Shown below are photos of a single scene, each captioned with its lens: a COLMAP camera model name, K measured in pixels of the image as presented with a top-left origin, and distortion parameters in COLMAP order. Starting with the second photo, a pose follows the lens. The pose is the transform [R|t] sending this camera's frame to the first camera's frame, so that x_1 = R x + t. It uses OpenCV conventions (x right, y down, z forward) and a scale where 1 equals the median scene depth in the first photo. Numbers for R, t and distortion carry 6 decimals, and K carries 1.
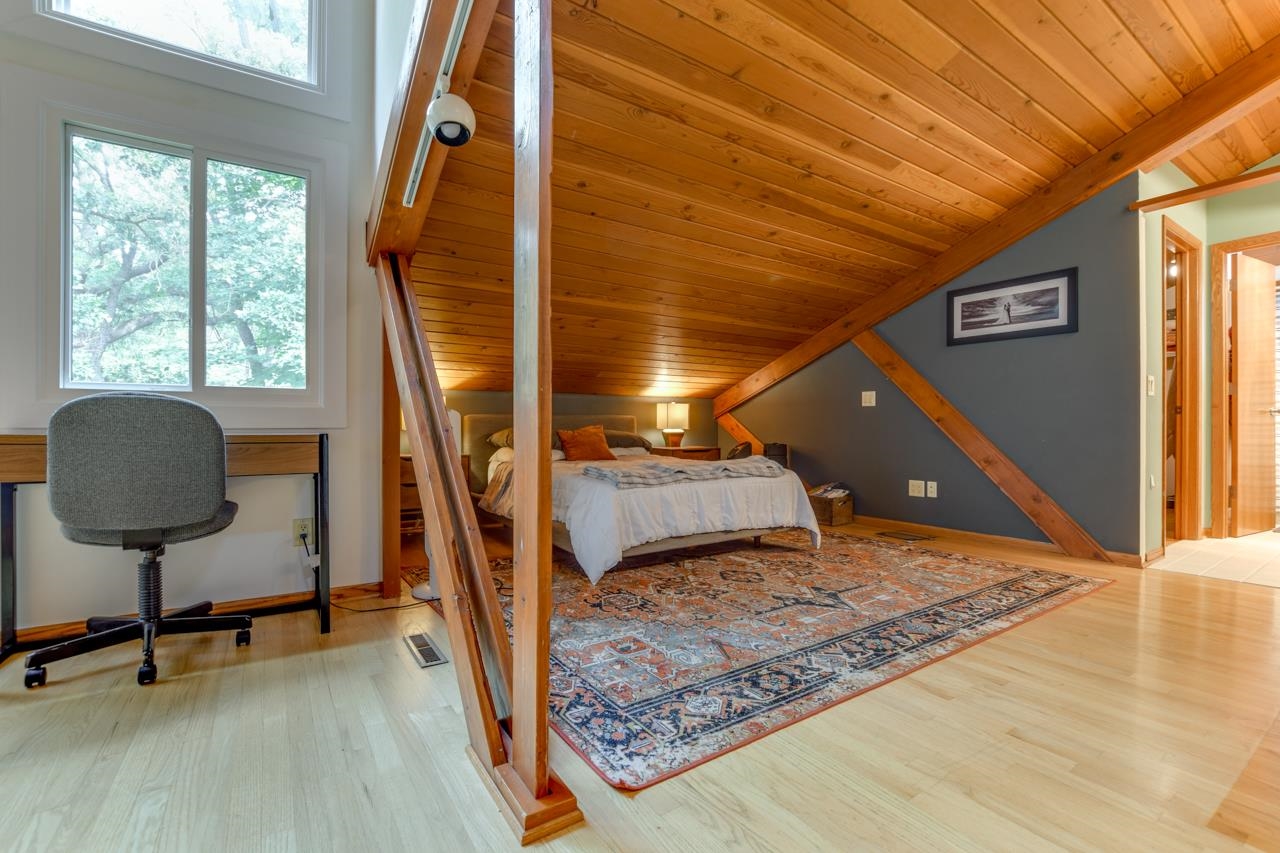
lens RADIAL K [[563.0, 0, 647.6], [0, 563.0, 426.4], [0, 0, 1]] dist [-0.024052, 0.003921]
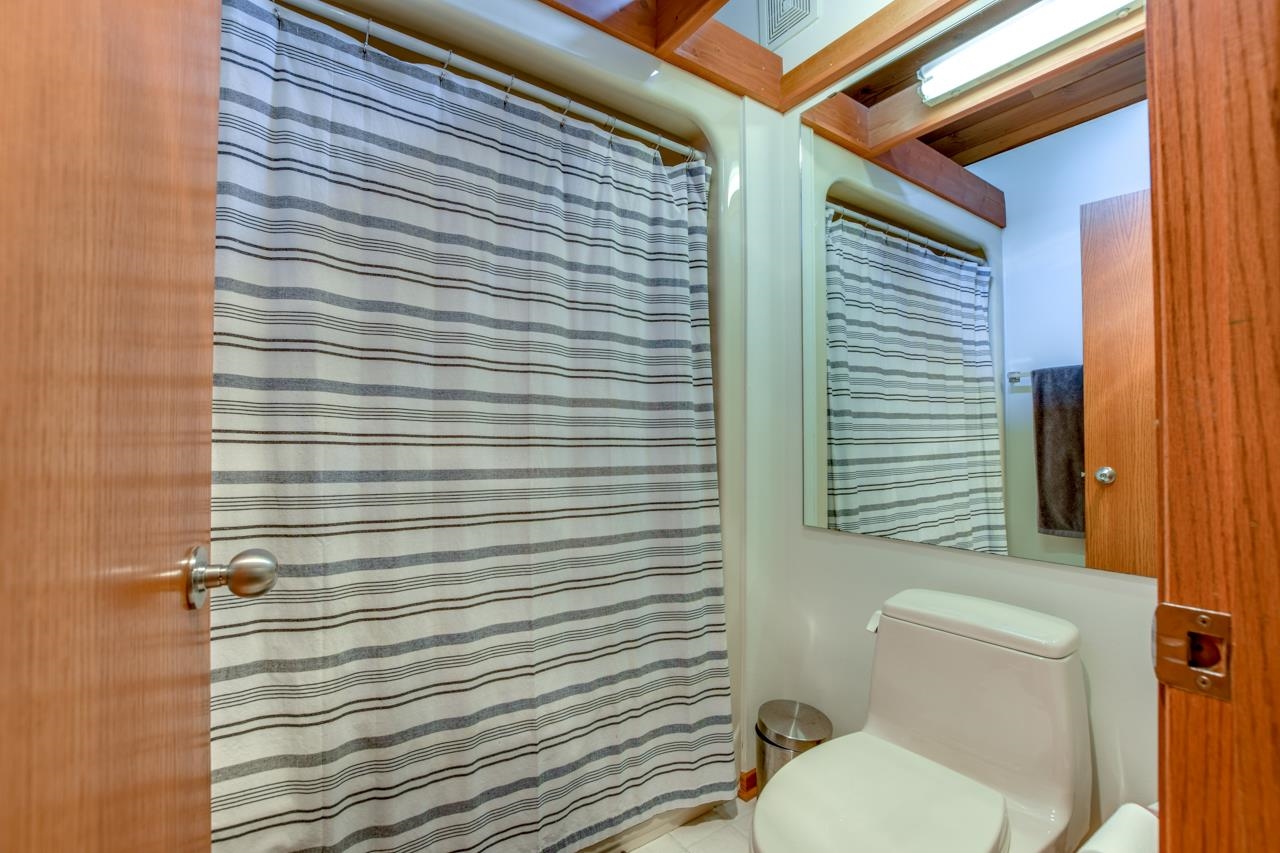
lens RADIAL K [[563.0, 0, 650.1], [0, 563.0, 429.5], [0, 0, 1]] dist [-0.024052, 0.003921]
pose [[-0.028169, 0.018106, 0.999439, 1.764808], [-0.002600, 0.999831, -0.018186, -0.111997], [-0.999600, -0.003111, -0.028117, 1.579792]]
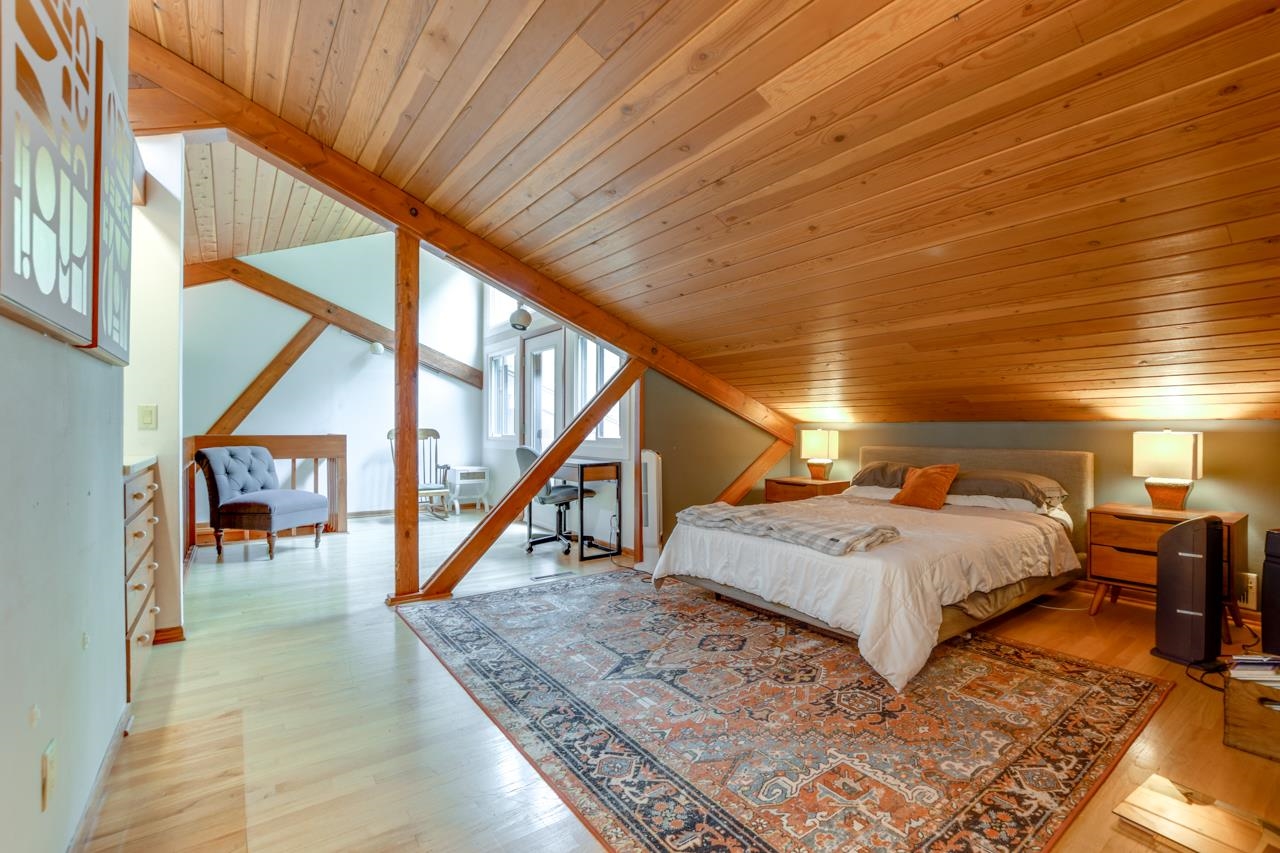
lens RADIAL K [[563.0, 0, 646.2], [0, 563.0, 427.7], [0, 0, 1]] dist [-0.024052, 0.003921]
pose [[0.046566, 0.000909, -0.998915, 1.382088], [0.000355, 1.000000, 0.000927, -0.111400], [0.998915, -0.000398, 0.046566, 1.064690]]
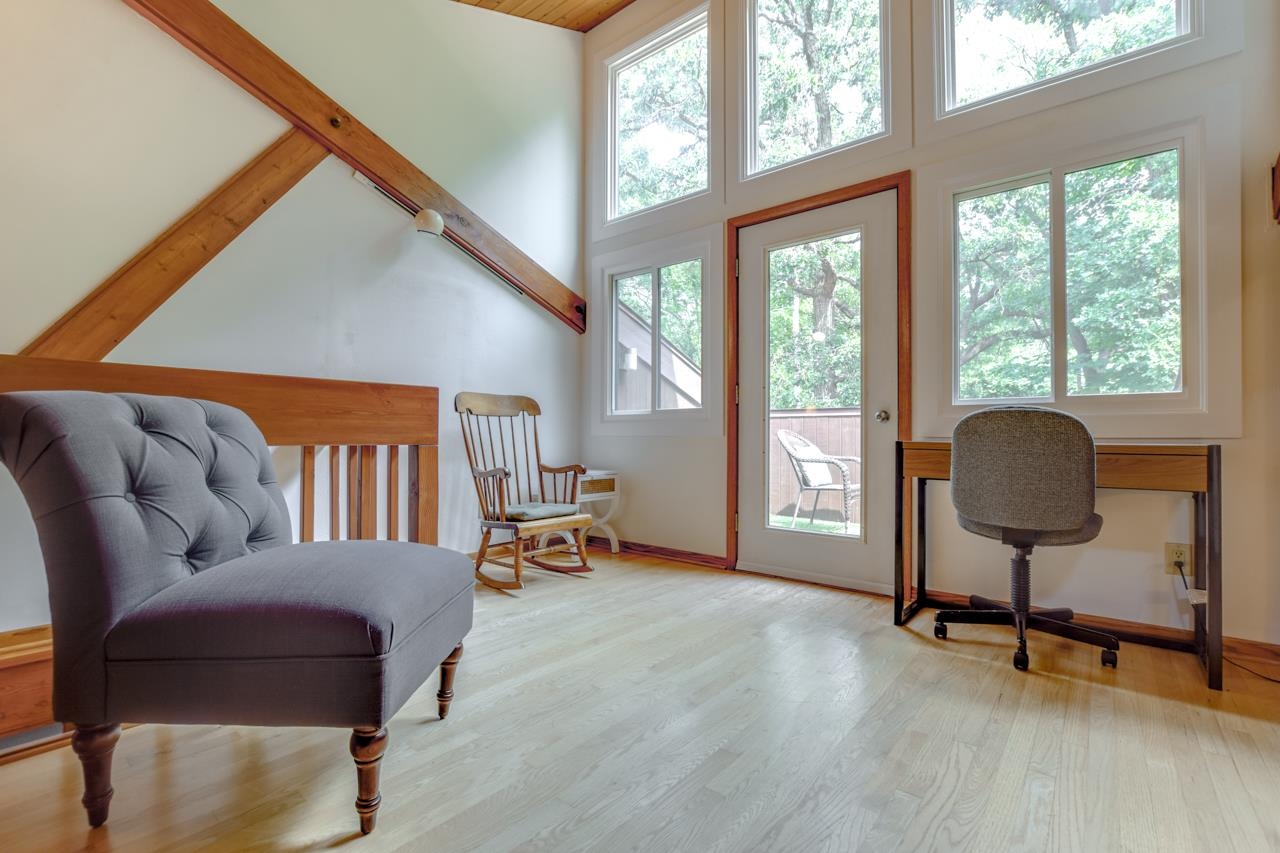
lens RADIAL K [[563.0, 0, 645.3], [0, 563.0, 425.3], [0, 0, 1]] dist [-0.024052, 0.003921]
pose [[0.293869, -0.015552, -0.955719, -0.045186], [-0.002346, 0.999853, -0.016992, -0.000507], [0.955843, 0.007236, 0.293789, -0.037978]]
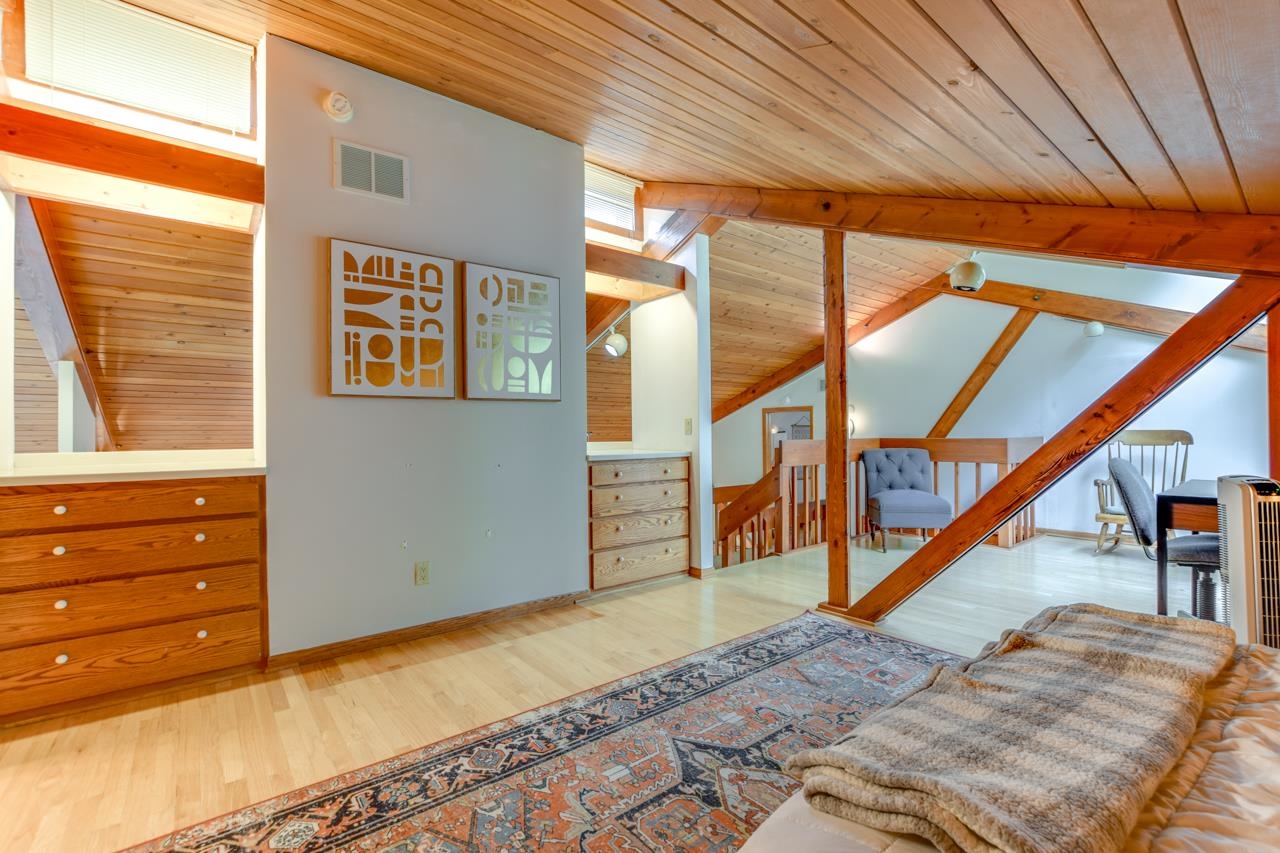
lens RADIAL K [[563.0, 0, 652.0], [0, 563.0, 427.5], [0, 0, 1]] dist [-0.024052, 0.003921]
pose [[-0.995037, 0.009769, -0.099021, 0.488957], [0.011152, 0.999848, -0.013418, -0.105867], [0.098875, -0.014456, -0.994995, 1.851338]]
